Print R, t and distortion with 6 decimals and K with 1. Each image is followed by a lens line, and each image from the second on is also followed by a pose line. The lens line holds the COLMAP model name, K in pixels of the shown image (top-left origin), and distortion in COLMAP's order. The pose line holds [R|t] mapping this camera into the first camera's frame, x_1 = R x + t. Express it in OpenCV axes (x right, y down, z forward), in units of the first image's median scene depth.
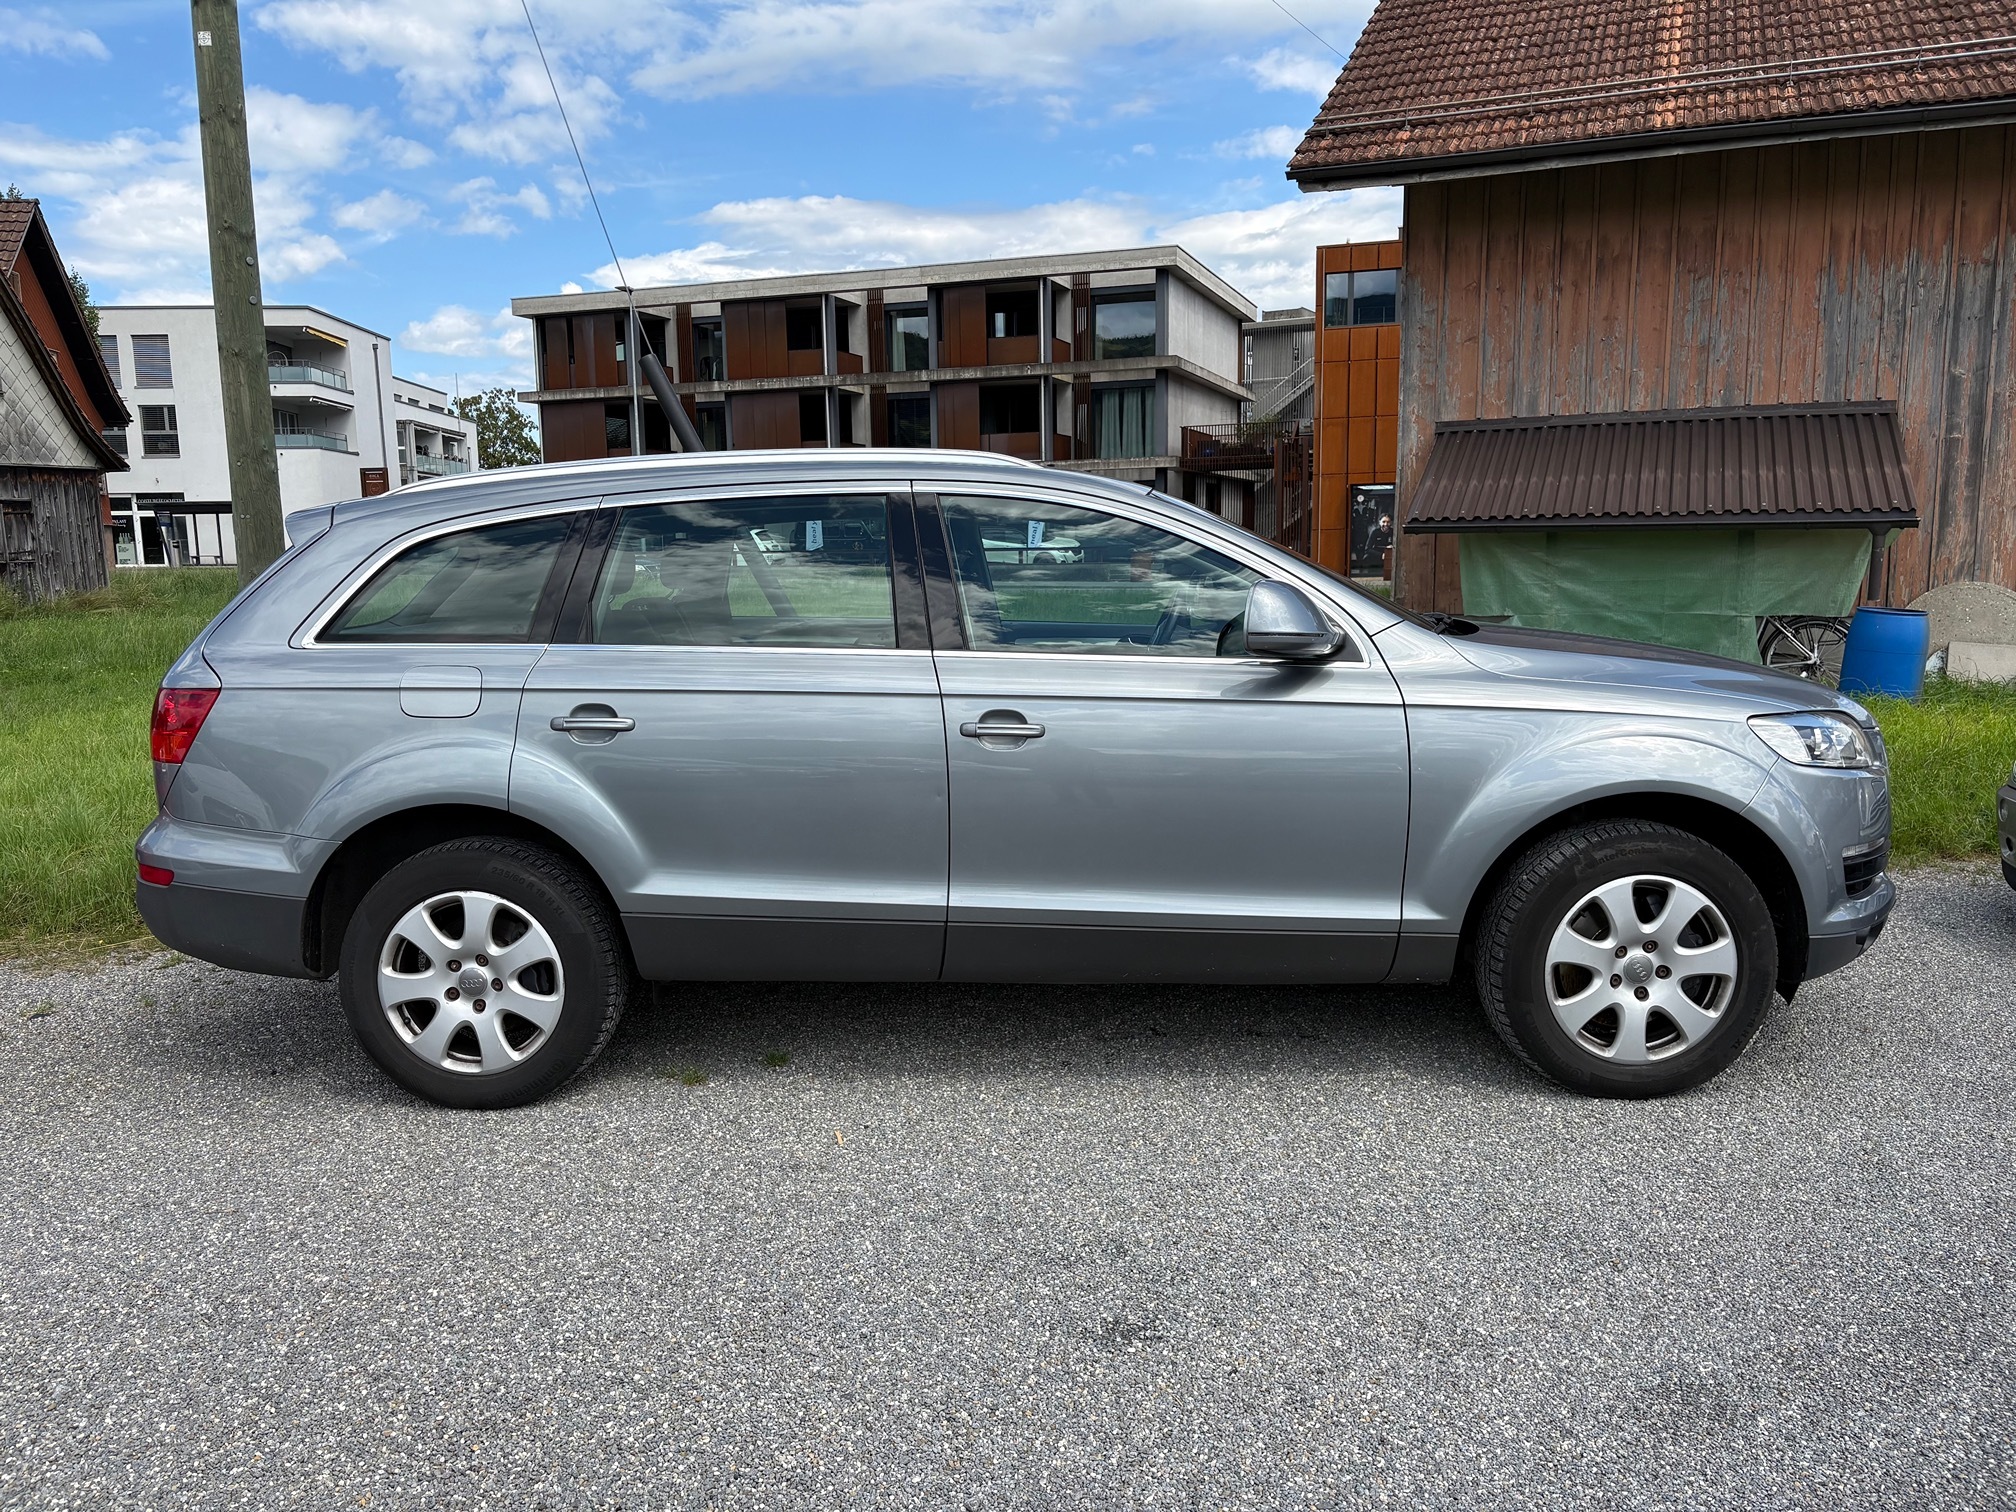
lens RADIAL K [[1534.3, 0, 1005.4], [0, 1534.3, 759.5], [0, 0, 1]] dist [0.048508, -0.033298]
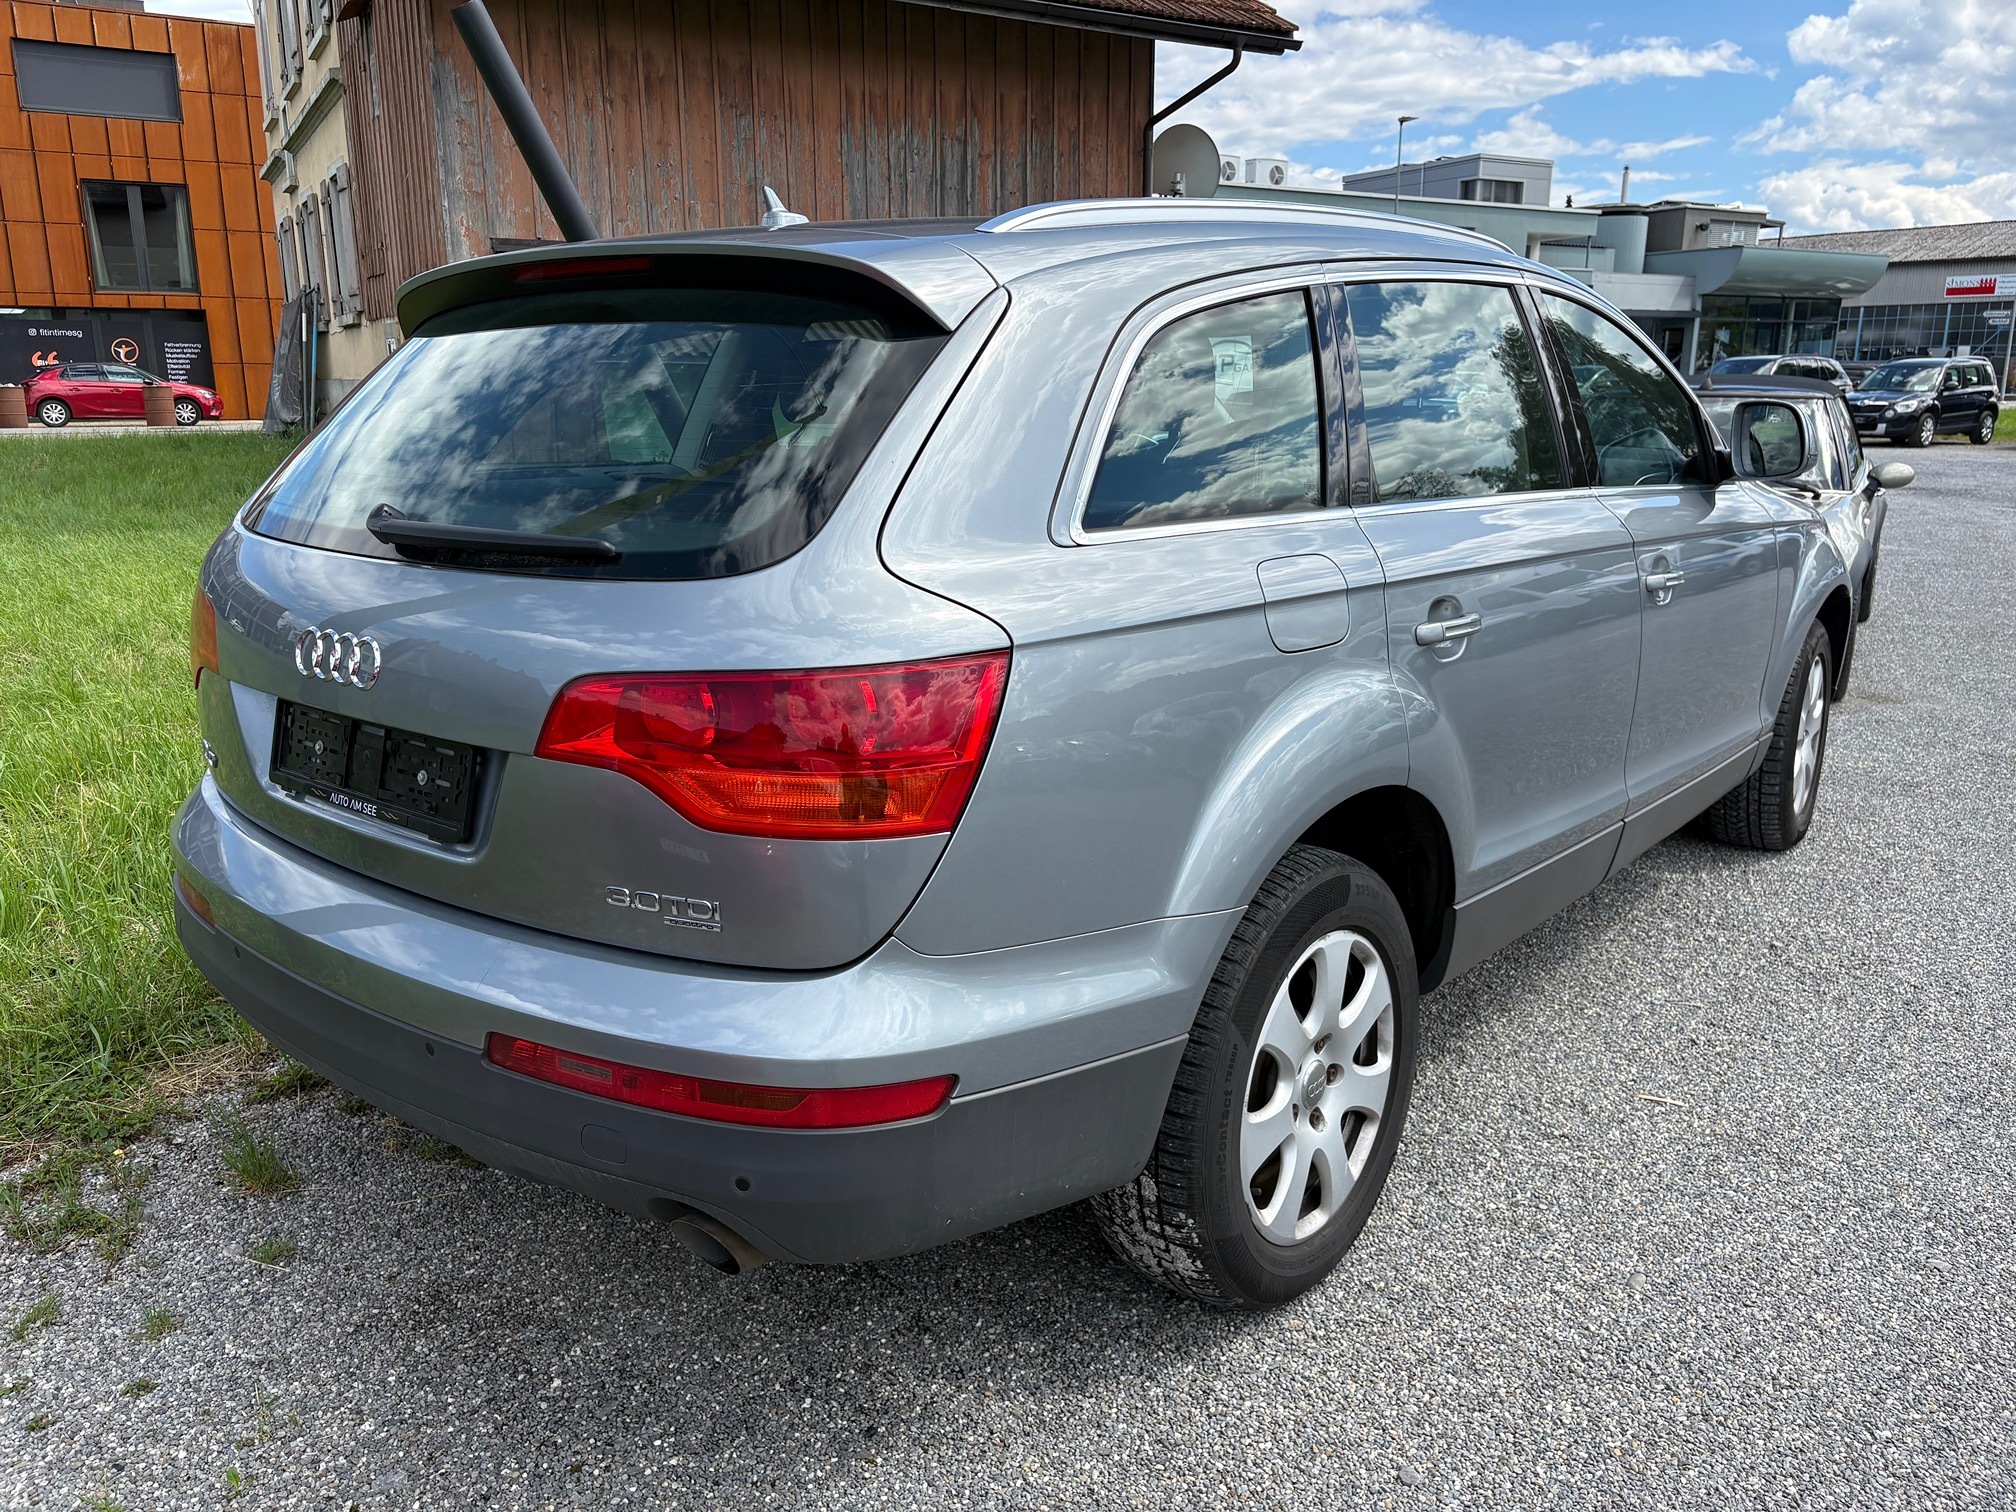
lens RADIAL K [[1534.3, 0, 1006.5], [0, 1534.3, 745.9], [0, 0, 1]] dist [0.048508, -0.033298]
pose [[0.600794, -0.170558, 0.780997, -0.798251], [0.103092, 0.985347, 0.135879, -0.072061], [-0.792729, -0.001121, 0.609574, 0.685290]]
